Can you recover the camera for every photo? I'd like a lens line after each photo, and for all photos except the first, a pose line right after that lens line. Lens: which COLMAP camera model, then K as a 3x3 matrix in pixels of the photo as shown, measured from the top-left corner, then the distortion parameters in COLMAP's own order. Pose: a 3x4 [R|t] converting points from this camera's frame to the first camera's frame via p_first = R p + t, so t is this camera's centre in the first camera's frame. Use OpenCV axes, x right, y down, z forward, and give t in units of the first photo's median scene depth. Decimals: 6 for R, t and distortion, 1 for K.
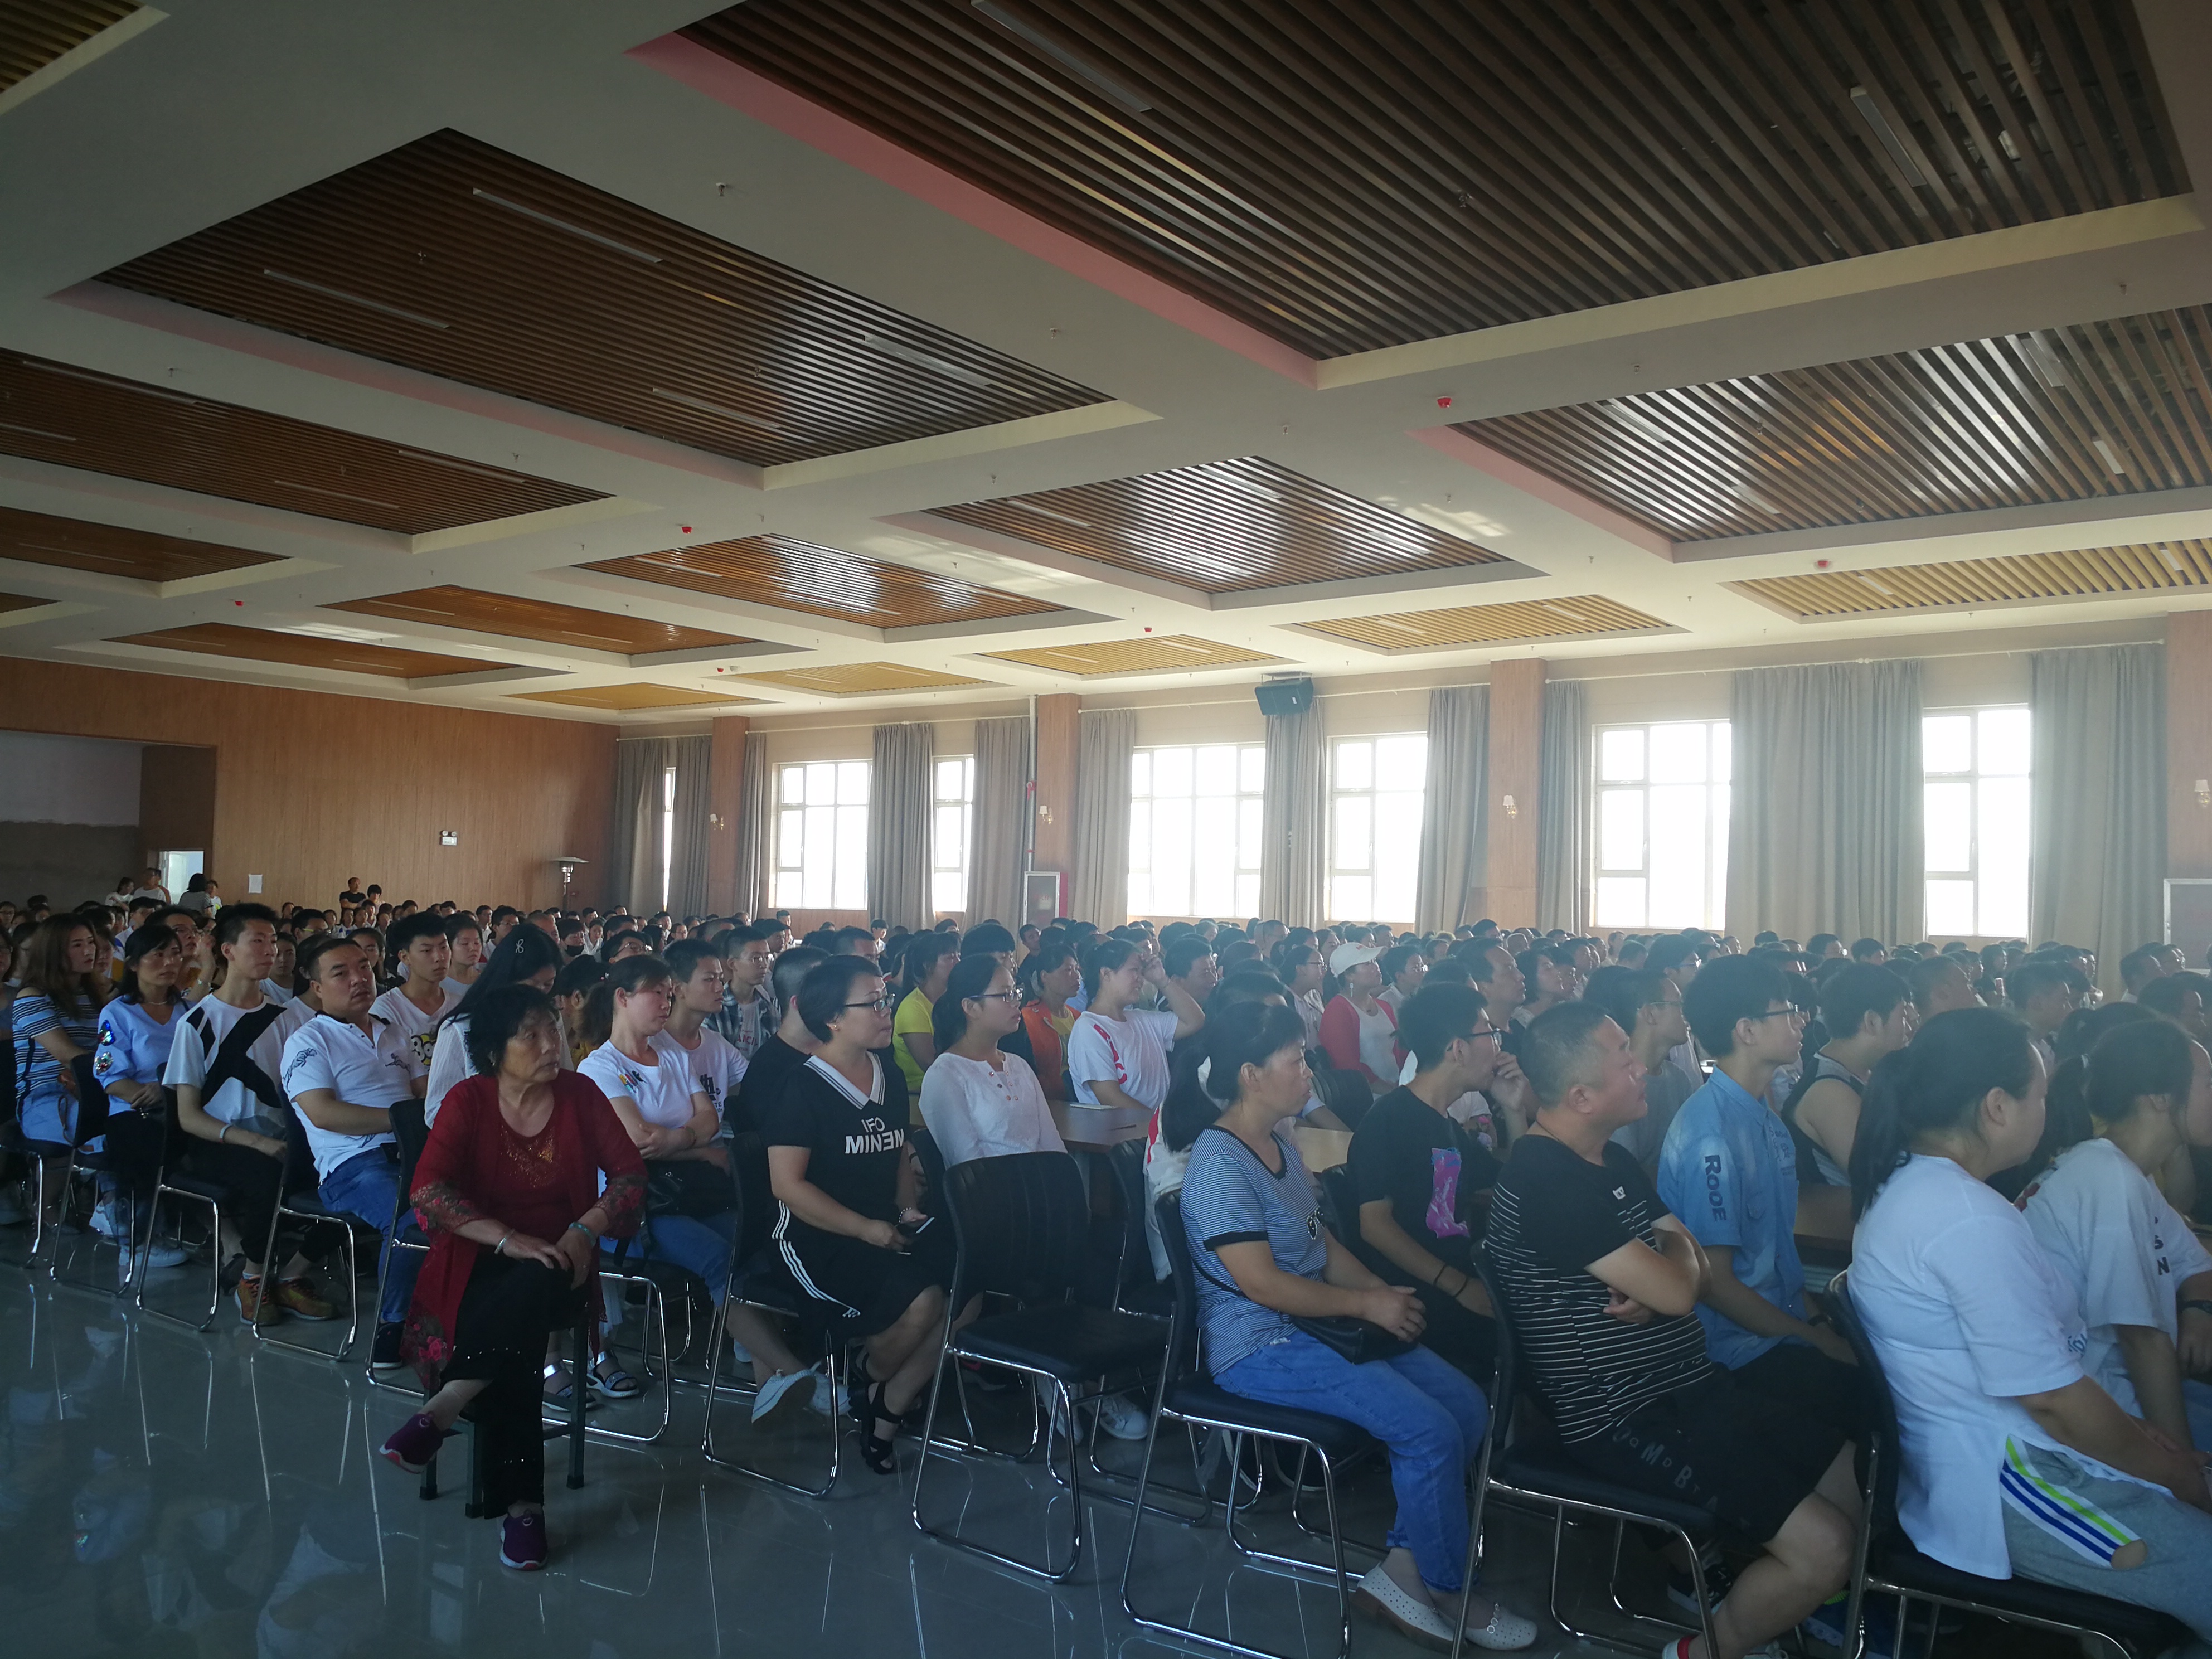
lens RADIAL K [[1767.8, 0, 1074.3], [0, 1767.8, 836.0], [0, 0, 1]] dist [0.016443, 0.004150]
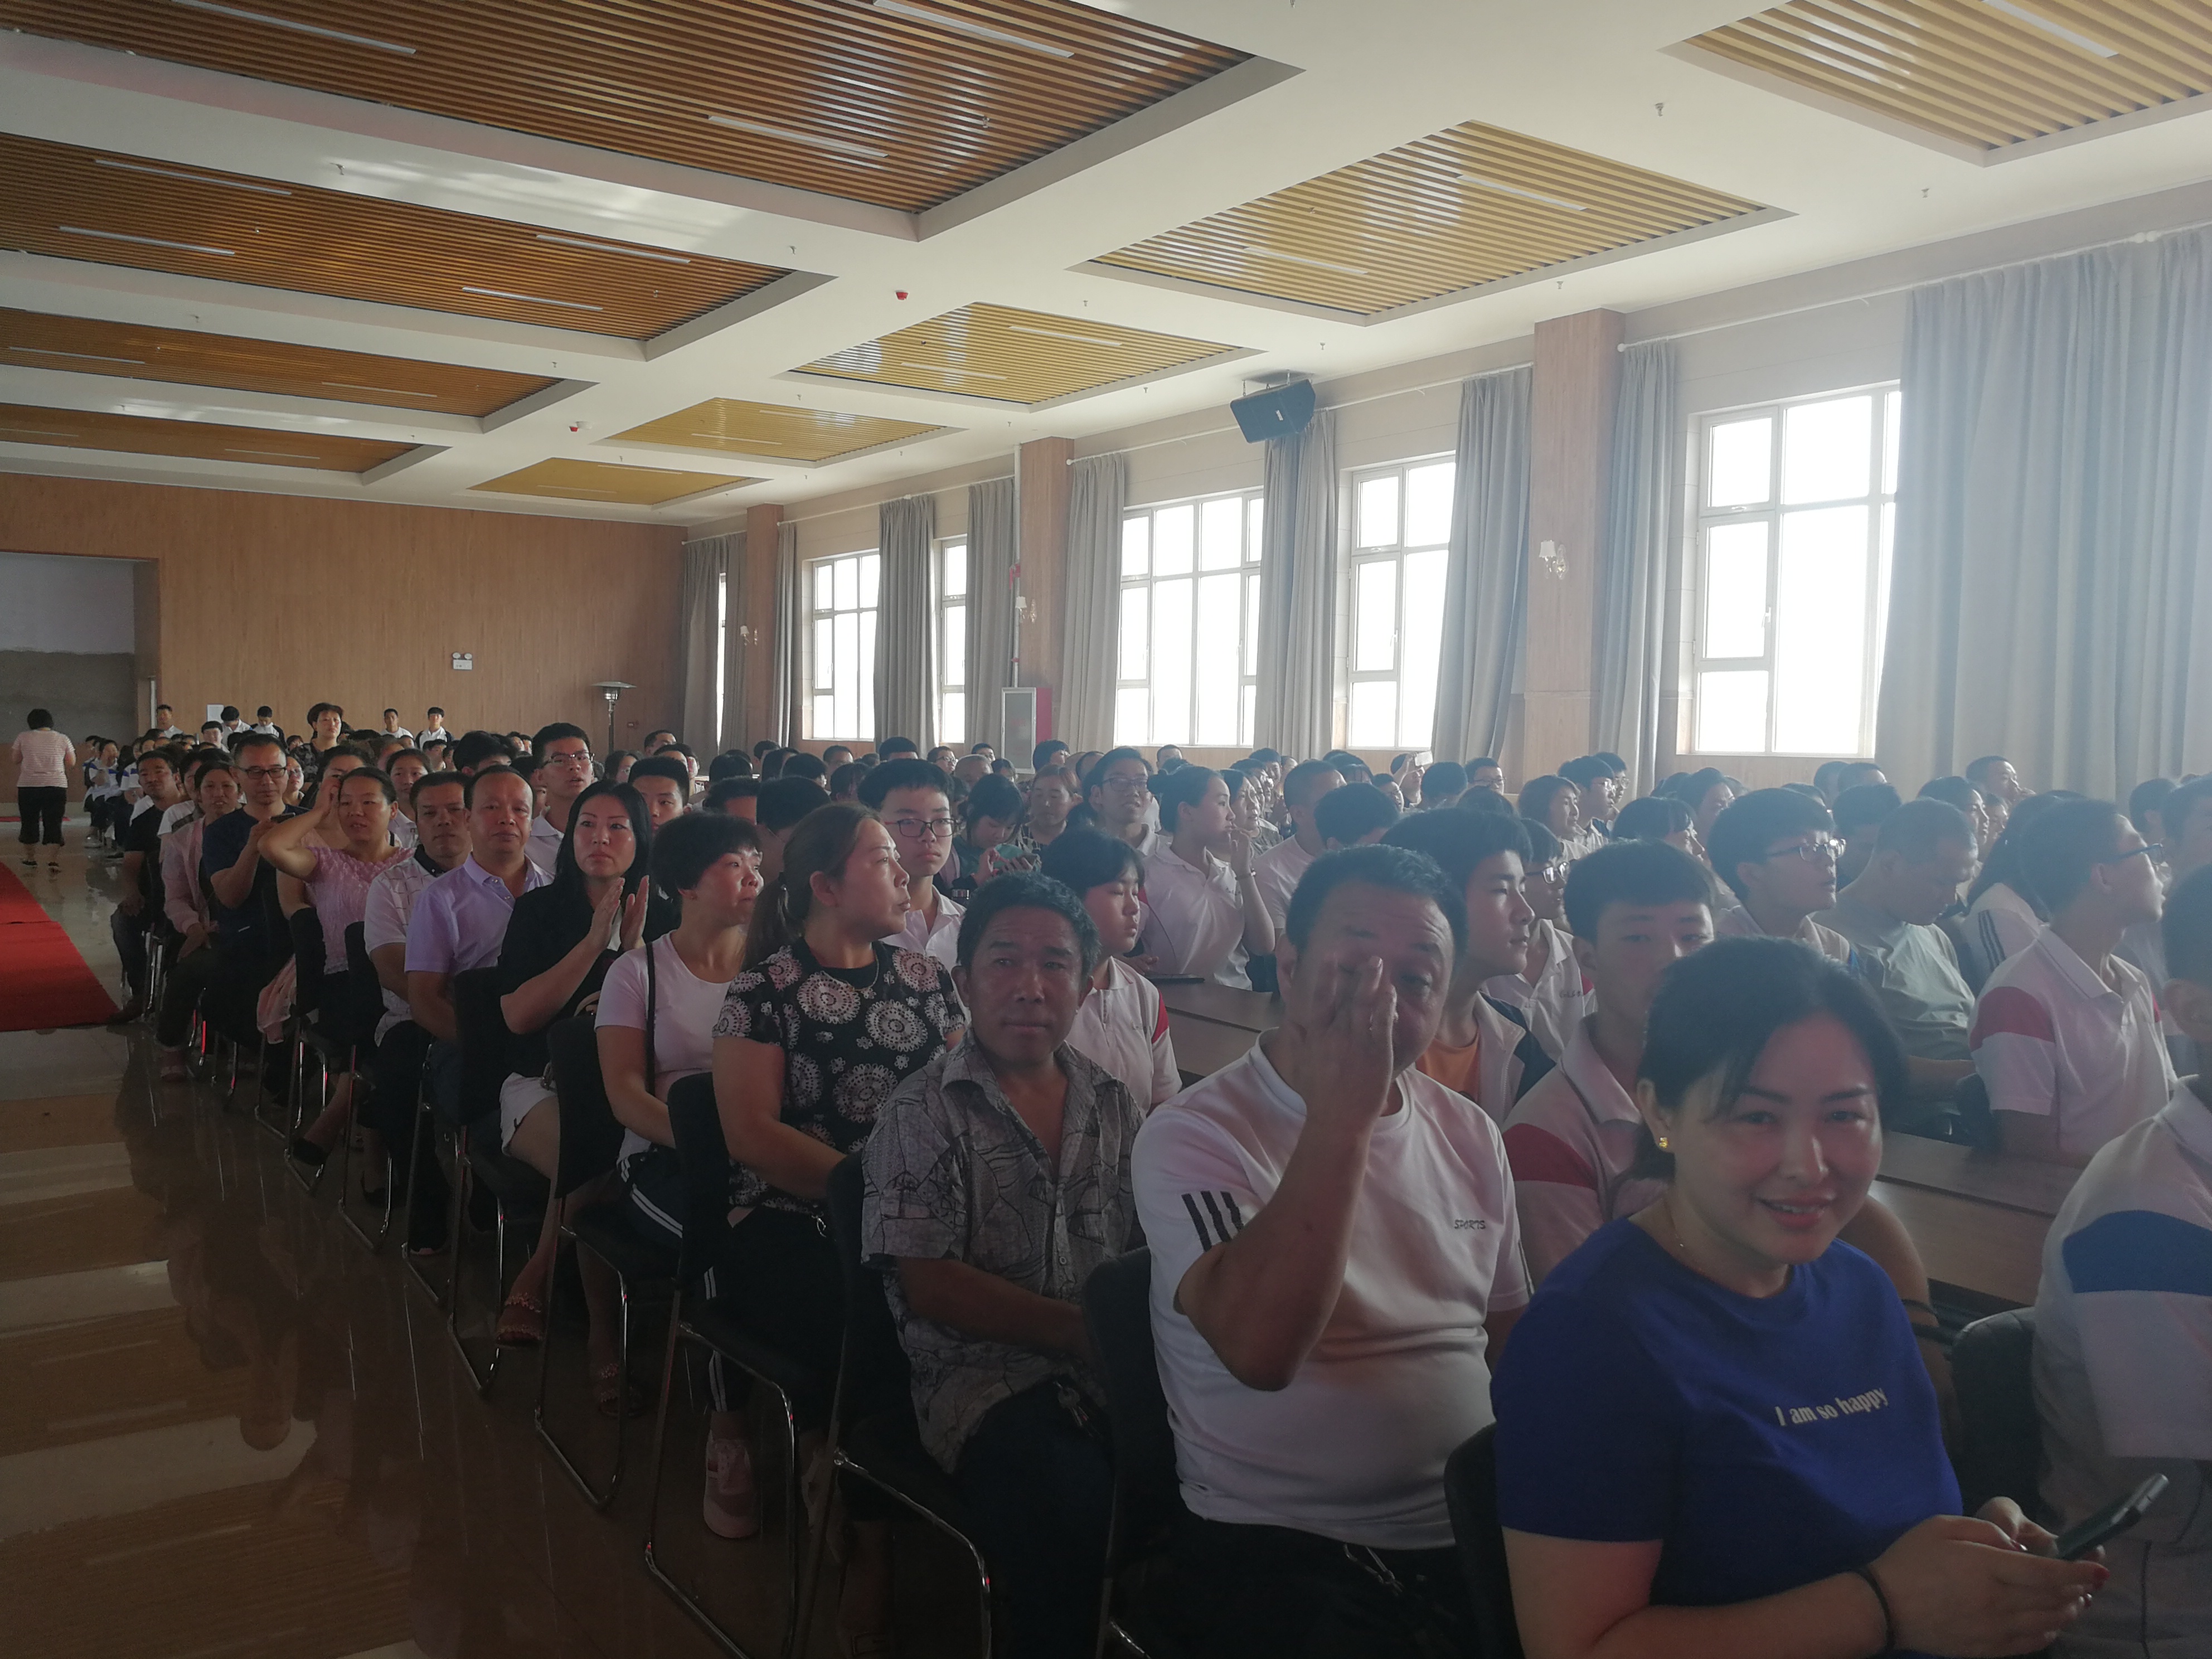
lens RADIAL K [[1767.8, 0, 1074.3], [0, 1767.8, 836.0], [0, 0, 1]] dist [0.016443, 0.004150]
pose [[0.953525, 0.007614, -0.301216, 0.232390], [0.020254, 0.995800, 0.089287, 0.017598], [0.300631, -0.091238, 0.949366, 0.299206]]
